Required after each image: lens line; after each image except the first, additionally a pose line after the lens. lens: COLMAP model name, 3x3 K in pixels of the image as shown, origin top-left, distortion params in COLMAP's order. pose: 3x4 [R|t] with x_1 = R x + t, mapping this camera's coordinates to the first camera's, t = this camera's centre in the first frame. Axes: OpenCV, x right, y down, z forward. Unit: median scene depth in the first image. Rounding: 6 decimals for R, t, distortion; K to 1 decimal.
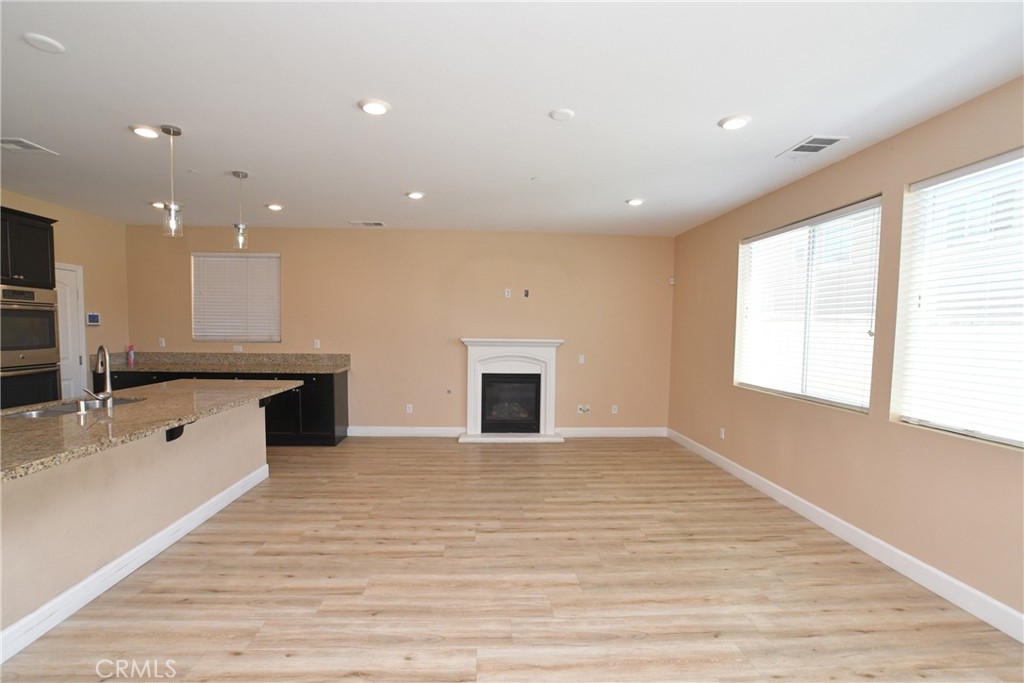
lens RADIAL K [[486.6, 0, 500.9], [0, 486.6, 363.4], [0, 0, 1]] dist [-0.081532, 0.046833]
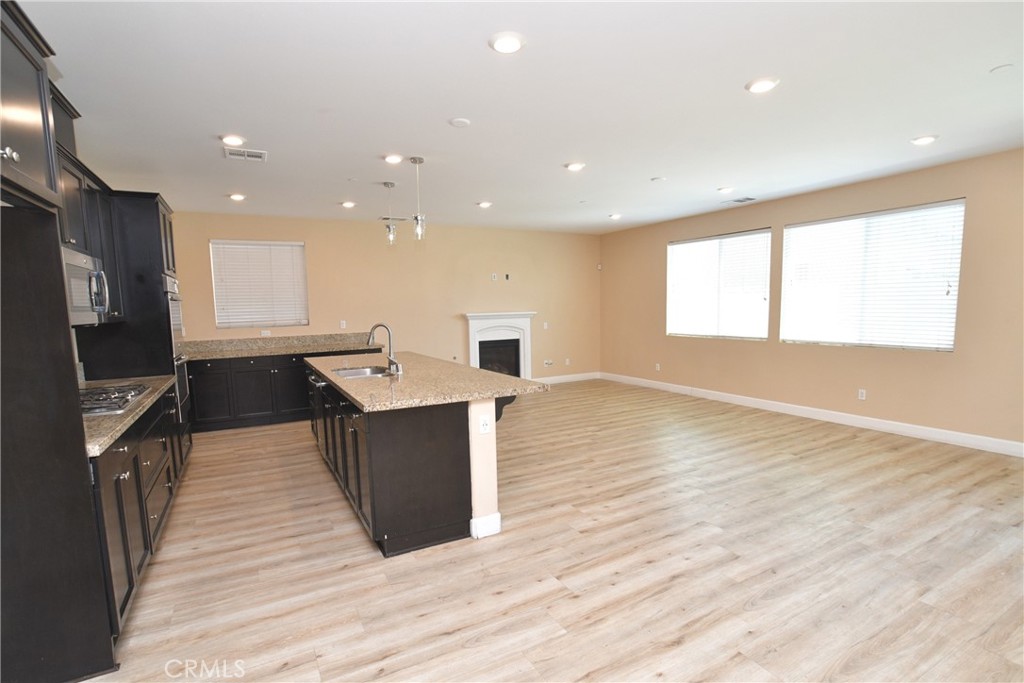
lens RADIAL K [[486.6, 0, 500.9], [0, 486.6, 363.4], [0, 0, 1]] dist [-0.081532, 0.046833]
pose [[0.905584, -0.084802, 0.415604, -0.808899], [0.066032, 0.996050, 0.059357, 0.010375], [-0.418996, -0.026310, 0.907607, -0.258793]]
